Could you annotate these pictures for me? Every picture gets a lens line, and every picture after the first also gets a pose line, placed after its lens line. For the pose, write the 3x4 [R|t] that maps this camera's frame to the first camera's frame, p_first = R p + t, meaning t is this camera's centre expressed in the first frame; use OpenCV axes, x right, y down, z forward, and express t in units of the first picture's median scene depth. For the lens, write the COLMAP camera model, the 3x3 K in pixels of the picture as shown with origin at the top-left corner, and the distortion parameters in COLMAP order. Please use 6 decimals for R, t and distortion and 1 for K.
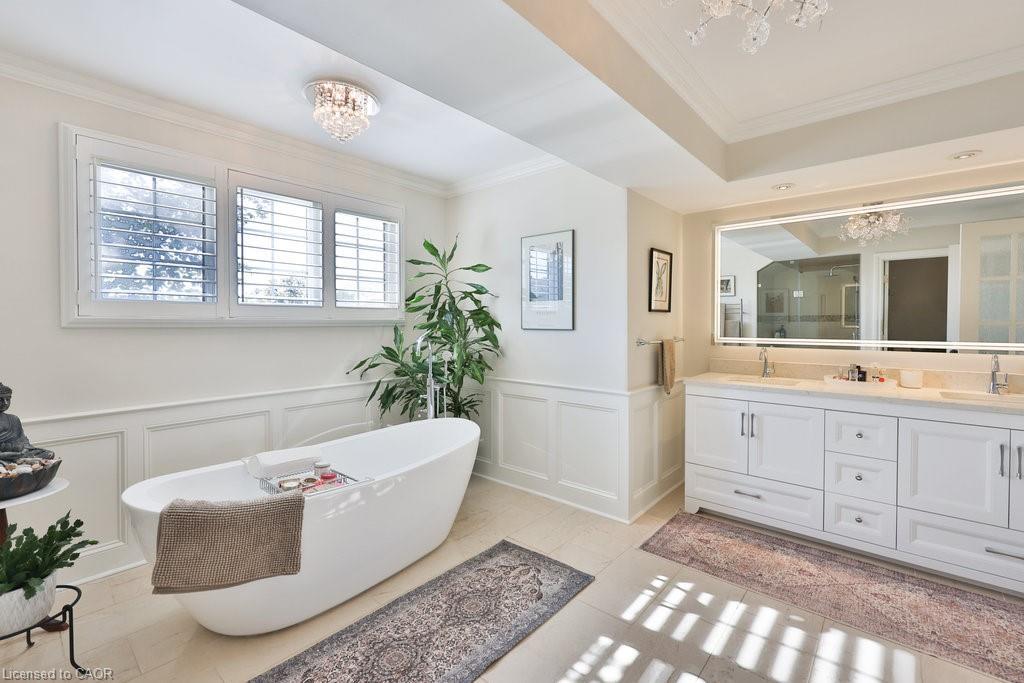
lens RADIAL K [[438.9, 0, 518.0], [0, 438.9, 325.6], [0, 0, 1]] dist [0.000198, -0.000029]
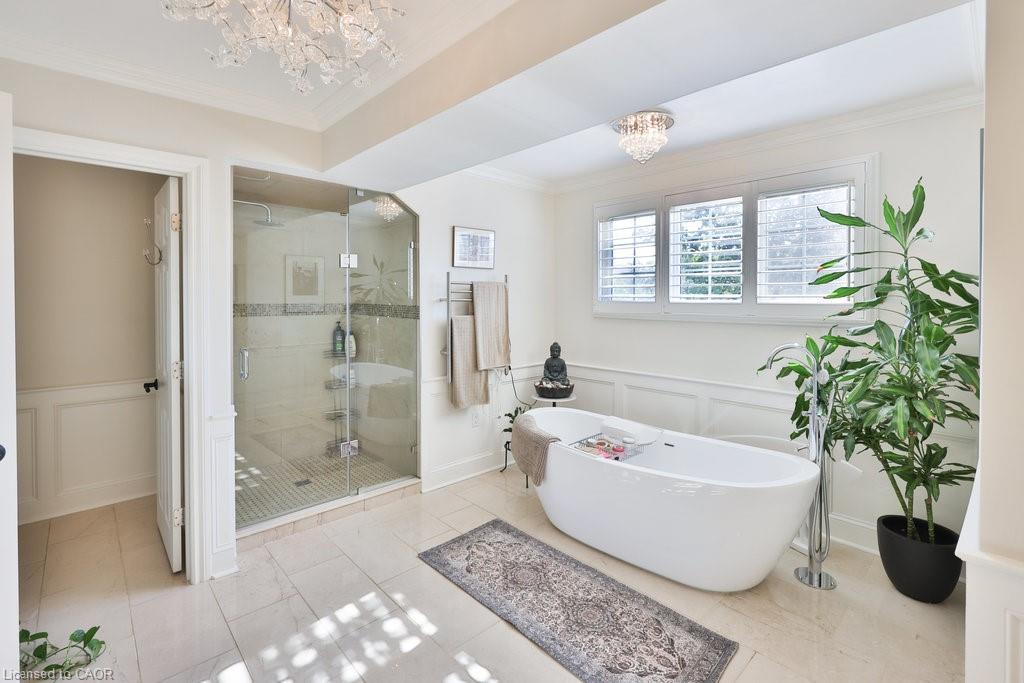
lens RADIAL K [[451.5, 0, 501.6], [0, 451.5, 302.2], [0, 0, 1]] dist [-0.005479, -0.000039]
pose [[-0.104635, 0.009343, -0.994467, 0.889852], [-0.011015, 0.999884, 0.010553, -0.075793], [0.994450, 0.012058, -0.104520, 0.862192]]
